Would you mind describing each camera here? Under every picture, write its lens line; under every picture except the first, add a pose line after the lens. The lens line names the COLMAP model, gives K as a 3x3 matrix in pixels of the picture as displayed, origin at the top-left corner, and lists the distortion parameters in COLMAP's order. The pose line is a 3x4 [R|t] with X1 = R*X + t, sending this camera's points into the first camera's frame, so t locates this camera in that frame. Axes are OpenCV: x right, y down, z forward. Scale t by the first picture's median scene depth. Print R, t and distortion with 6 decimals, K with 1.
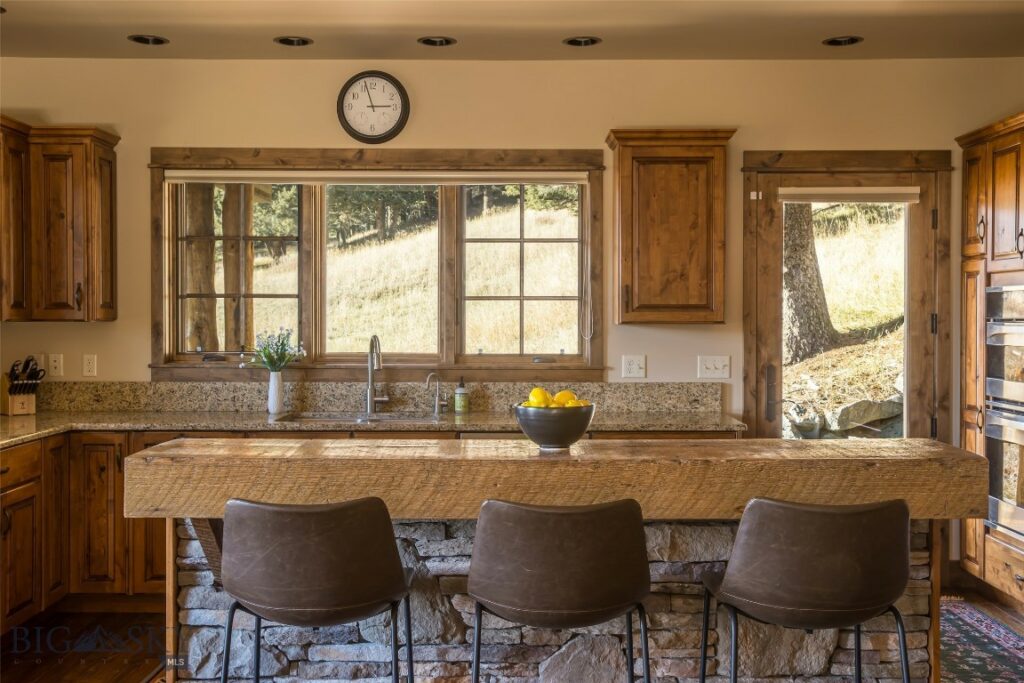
lens RADIAL K [[1107.7, 0, 517.5], [0, 1107.7, 342.7], [0, 0, 1]] dist [0.026090, 0.000000]
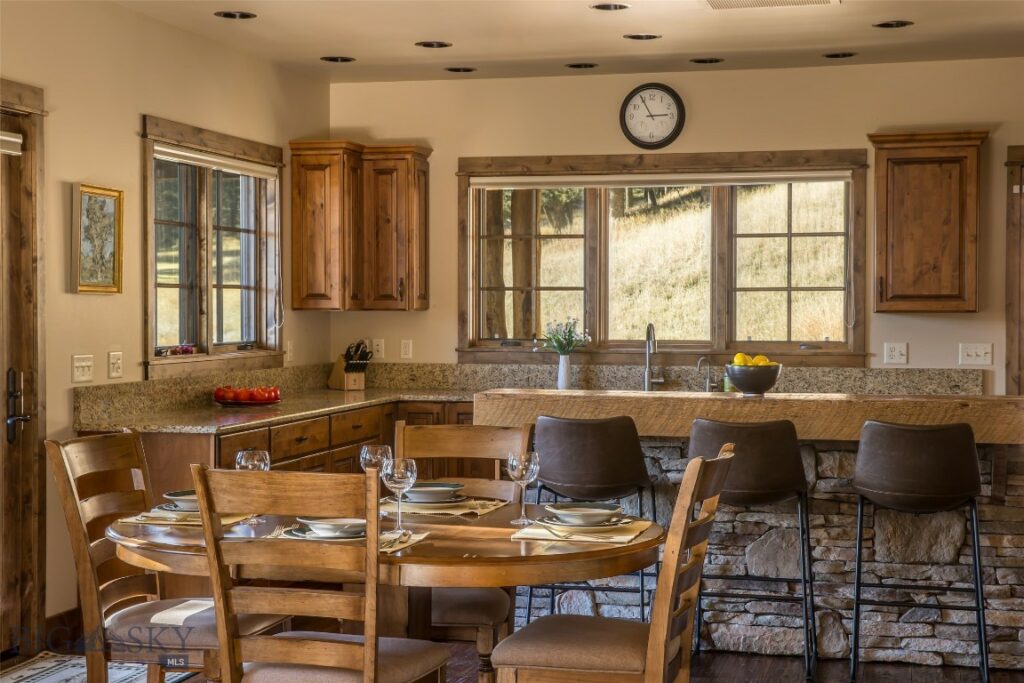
lens RADIAL K [[1695.1, 0, 512.5], [0, 1695.1, 340.5], [0, 0, 1]] dist [0.006966, 0.000000]
pose [[0.971006, 0.003793, -0.239025, 0.142066], [-0.005162, 0.999974, -0.005104, 0.020166], [0.239000, 0.006190, 0.971000, -0.683540]]
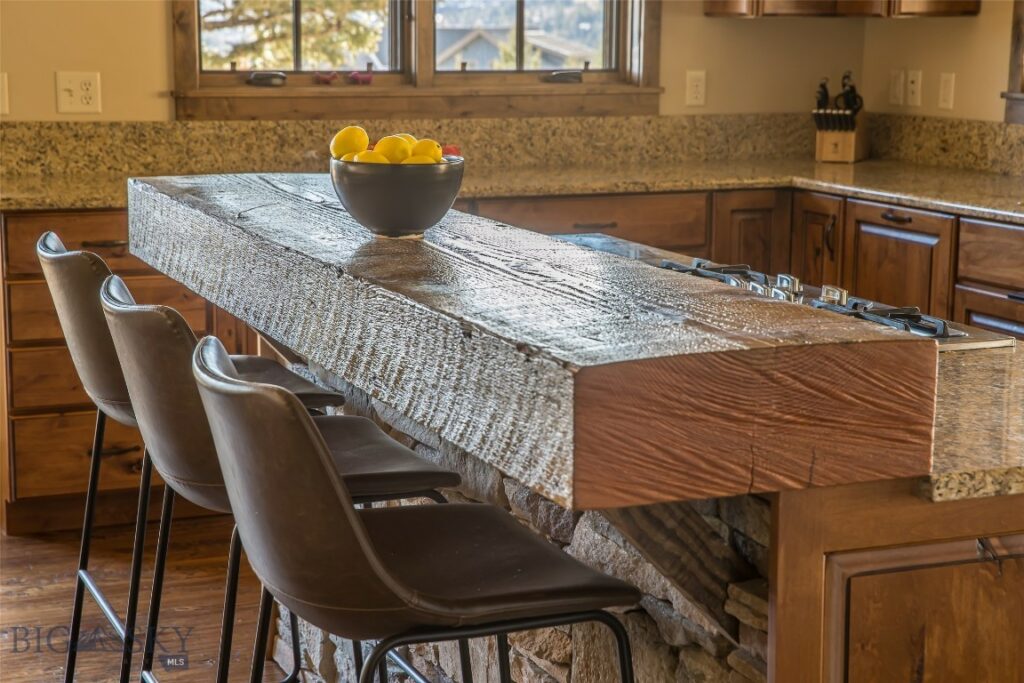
lens RADIAL K [[1982.4, 0, 511.7], [0, 1982.4, 341.7], [0, 0, 1]] dist [0.045608, 0.000000]
pose [[0.377612, 0.151161, -0.913542, 0.549166], [-0.025651, 0.987914, 0.152865, -0.004322], [0.925608, -0.034290, 0.376926, 0.371710]]
